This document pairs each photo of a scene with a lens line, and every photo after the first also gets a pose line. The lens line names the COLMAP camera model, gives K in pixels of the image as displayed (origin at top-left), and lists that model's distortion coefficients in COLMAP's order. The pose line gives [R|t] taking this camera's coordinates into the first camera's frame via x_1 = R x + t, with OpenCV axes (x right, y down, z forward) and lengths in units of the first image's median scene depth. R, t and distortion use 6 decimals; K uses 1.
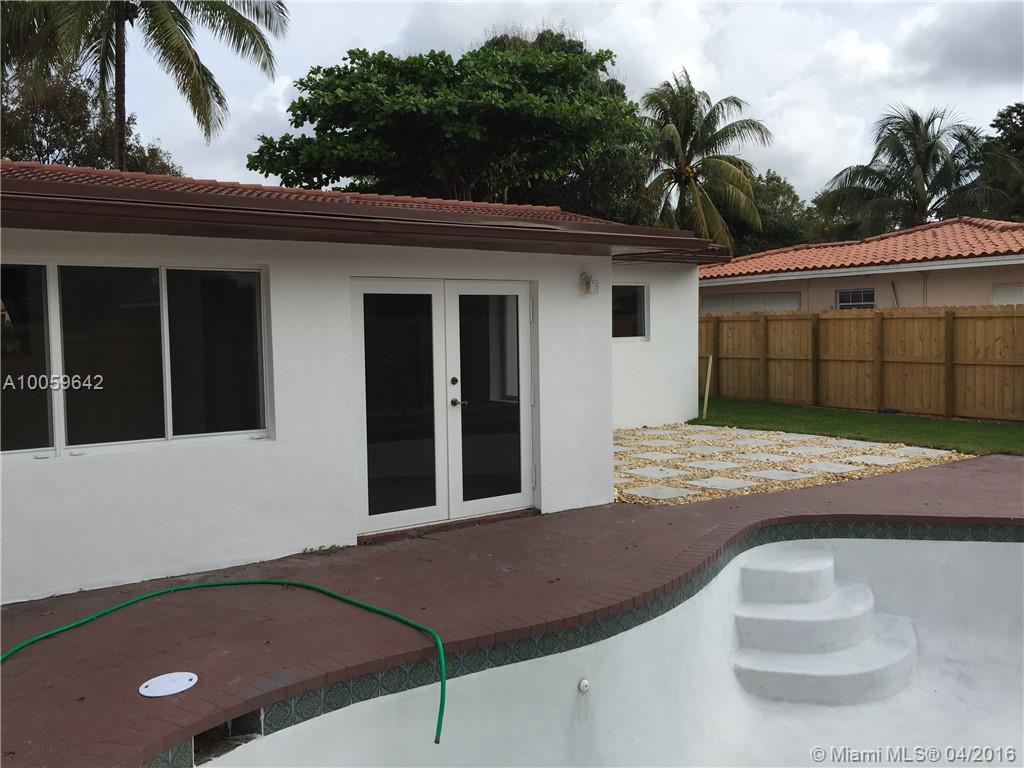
lens RADIAL K [[875.5, 0, 511.3], [0, 875.5, 375.3], [0, 0, 1]] dist [0.085706, -0.112225]
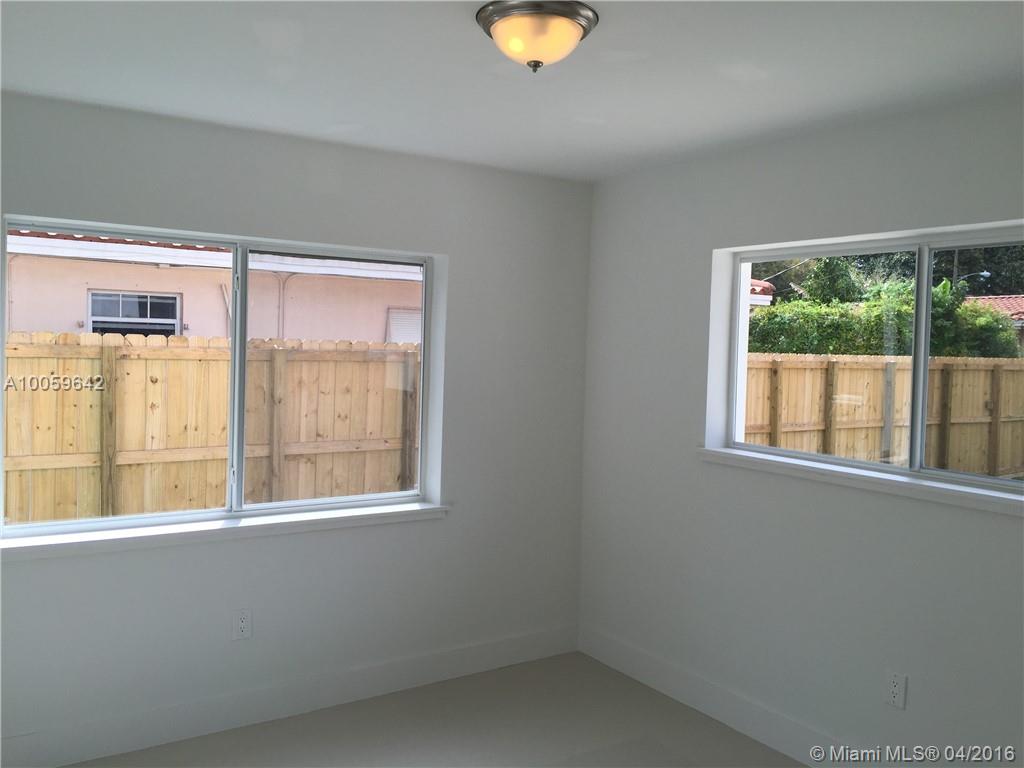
lens RADIAL K [[875.5, 0, 511.3], [0, 875.5, 375.3], [0, 0, 1]] dist [0.085706, -0.112225]
pose [[0.035553, -0.020863, 0.999150, -0.114063], [0.026438, 0.999452, 0.019929, -0.064878], [-0.999018, 0.025707, 0.036085, 0.933392]]
